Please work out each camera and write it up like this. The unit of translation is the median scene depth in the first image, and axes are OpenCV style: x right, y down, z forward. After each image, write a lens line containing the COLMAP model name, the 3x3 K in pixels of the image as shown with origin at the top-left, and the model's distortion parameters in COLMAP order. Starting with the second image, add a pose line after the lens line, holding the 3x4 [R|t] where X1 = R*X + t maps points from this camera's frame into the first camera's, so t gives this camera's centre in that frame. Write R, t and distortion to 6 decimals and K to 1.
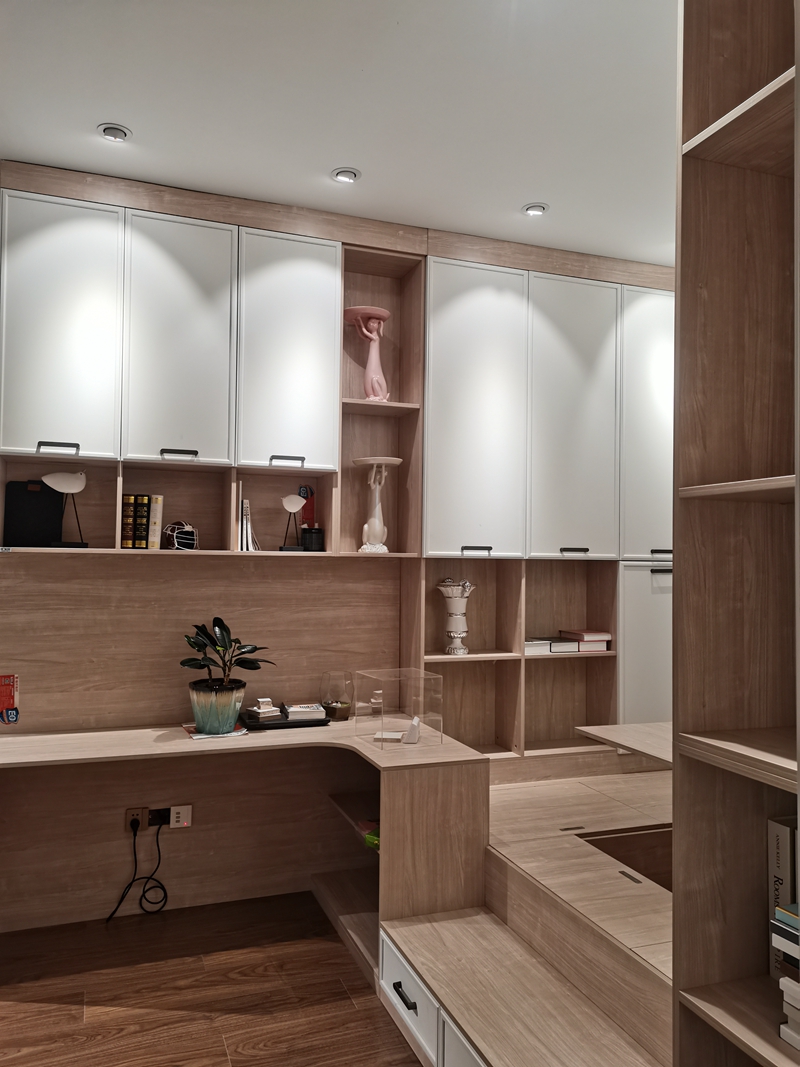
lens RADIAL K [[808.9, 0, 400.0], [0, 808.9, 533.5], [0, 0, 1]] dist [0.054308, -0.038425]
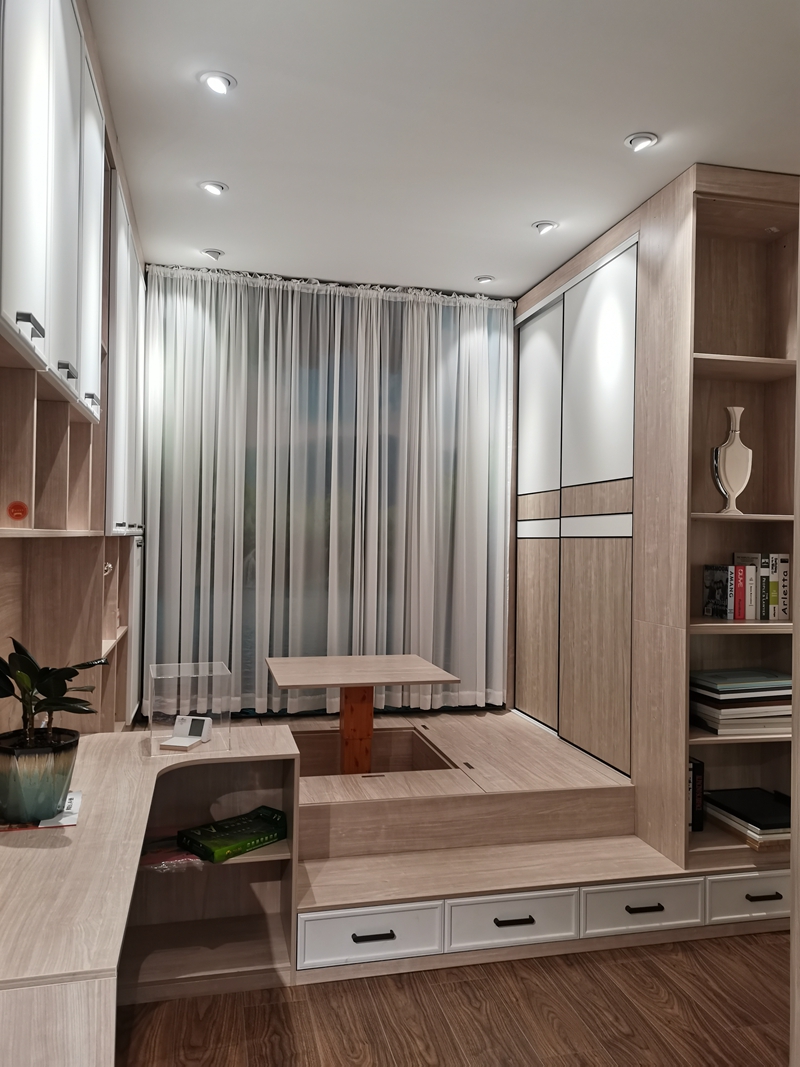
lens RADIAL K [[808.9, 0, 400.0], [0, 808.9, 533.5], [0, 0, 1]] dist [0.054308, -0.038425]
pose [[0.128215, -0.004724, 0.991735, -1.054909], [-0.046439, 0.998863, 0.010761, 0.008969], [-0.990659, -0.047435, 0.127850, 0.830614]]
